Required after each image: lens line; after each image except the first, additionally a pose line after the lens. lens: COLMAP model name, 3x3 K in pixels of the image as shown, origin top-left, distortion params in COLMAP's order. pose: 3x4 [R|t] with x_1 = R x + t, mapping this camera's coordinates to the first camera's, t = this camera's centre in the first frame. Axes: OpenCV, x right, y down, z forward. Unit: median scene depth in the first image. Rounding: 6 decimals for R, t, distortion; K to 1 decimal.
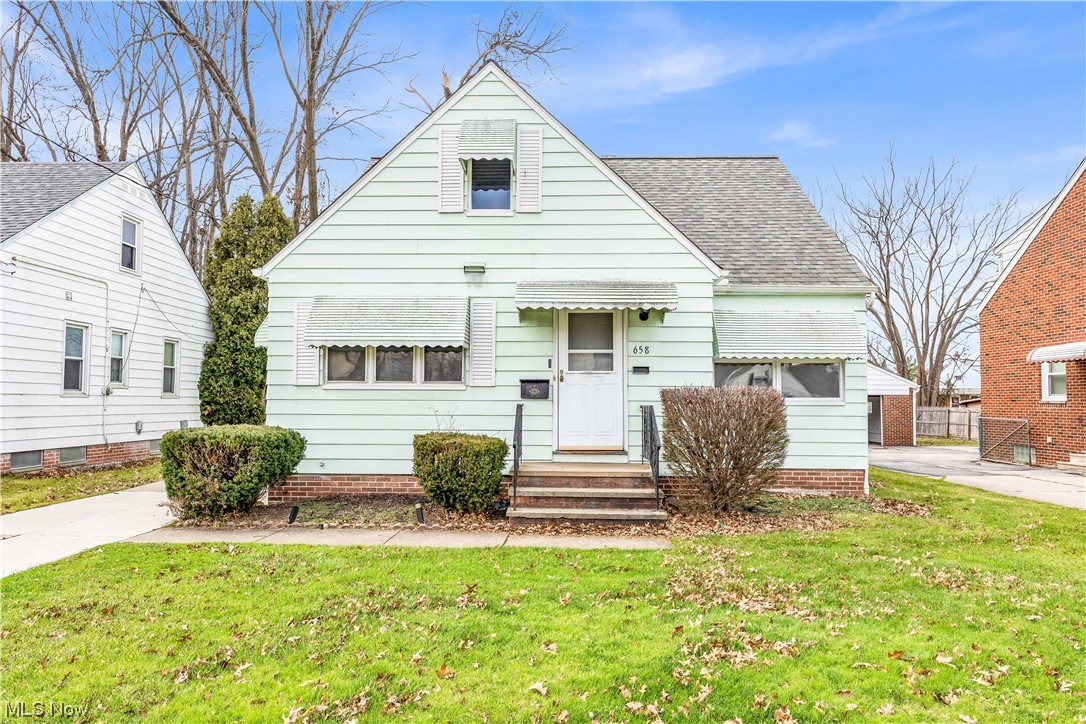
lens RADIAL K [[735.5, 0, 541.4], [0, 735.5, 362.3], [0, 0, 1]] dist [0.003946, 0.001418]
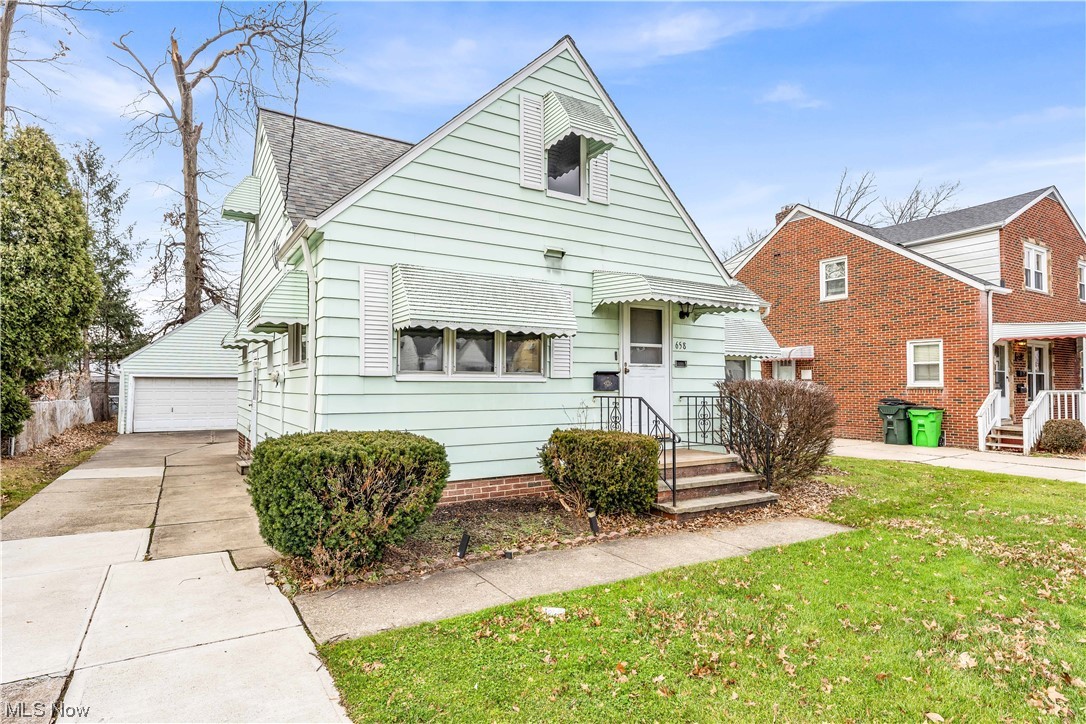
lens RADIAL K [[589.4, 0, 544.4], [0, 589.4, 365.8], [0, 0, 1]] dist [-0.004811, -0.000305]
pose [[0.834915, 0.015050, 0.550173, -0.518122], [-0.026498, 0.999566, 0.012869, 0.007376], [-0.549741, -0.025323, 0.834951, 0.376046]]
